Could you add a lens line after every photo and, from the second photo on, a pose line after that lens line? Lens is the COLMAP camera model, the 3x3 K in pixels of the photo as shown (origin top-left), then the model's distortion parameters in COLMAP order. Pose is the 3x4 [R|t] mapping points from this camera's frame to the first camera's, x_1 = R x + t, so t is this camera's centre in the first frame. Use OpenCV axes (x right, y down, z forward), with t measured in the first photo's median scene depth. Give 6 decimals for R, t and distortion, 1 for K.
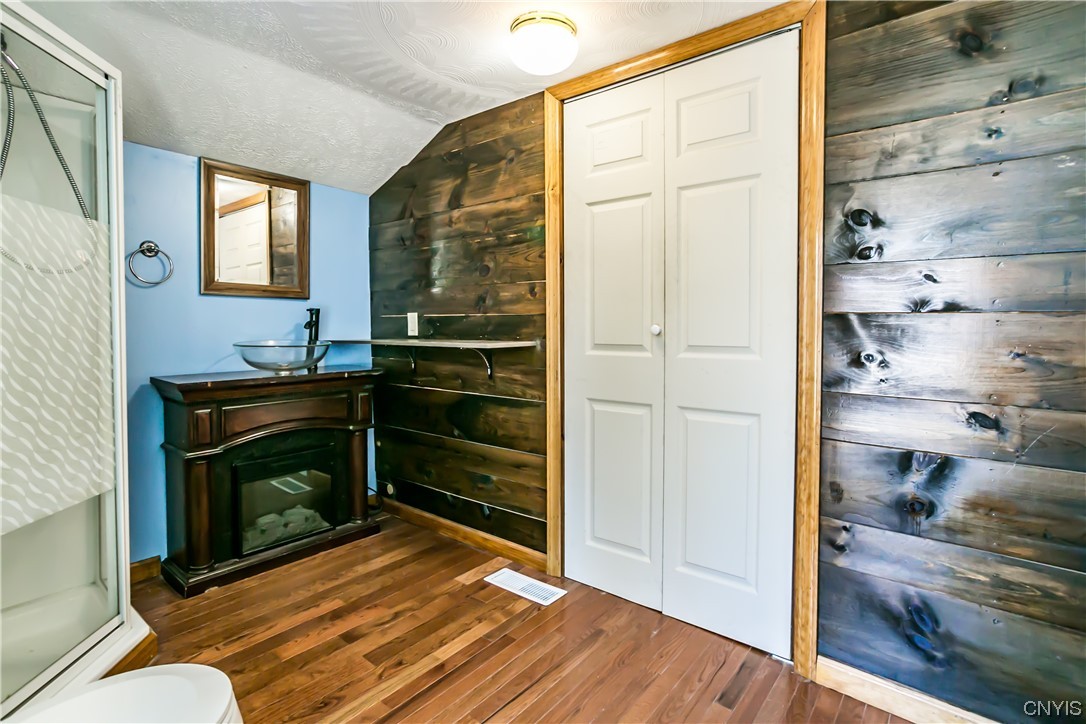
lens RADIAL K [[542.1, 0, 546.2], [0, 542.1, 337.6], [0, 0, 1]] dist [-0.041953, 0.033461]
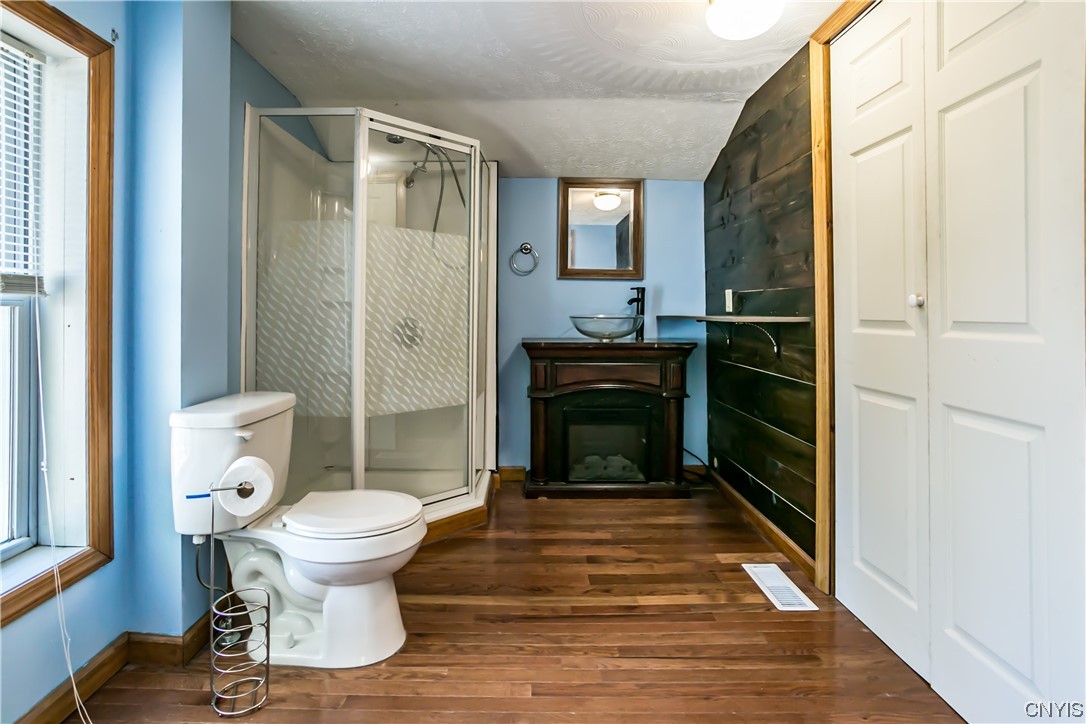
lens RADIAL K [[560.4, 0, 541.1], [0, 560.4, 299.5], [0, 0, 1]] dist [-0.002766, 0.034805]
pose [[0.653516, -0.011295, -0.756829, 0.405241], [-0.019714, 0.999295, -0.031937, 0.017088], [0.756656, 0.035791, 0.652833, 0.059579]]
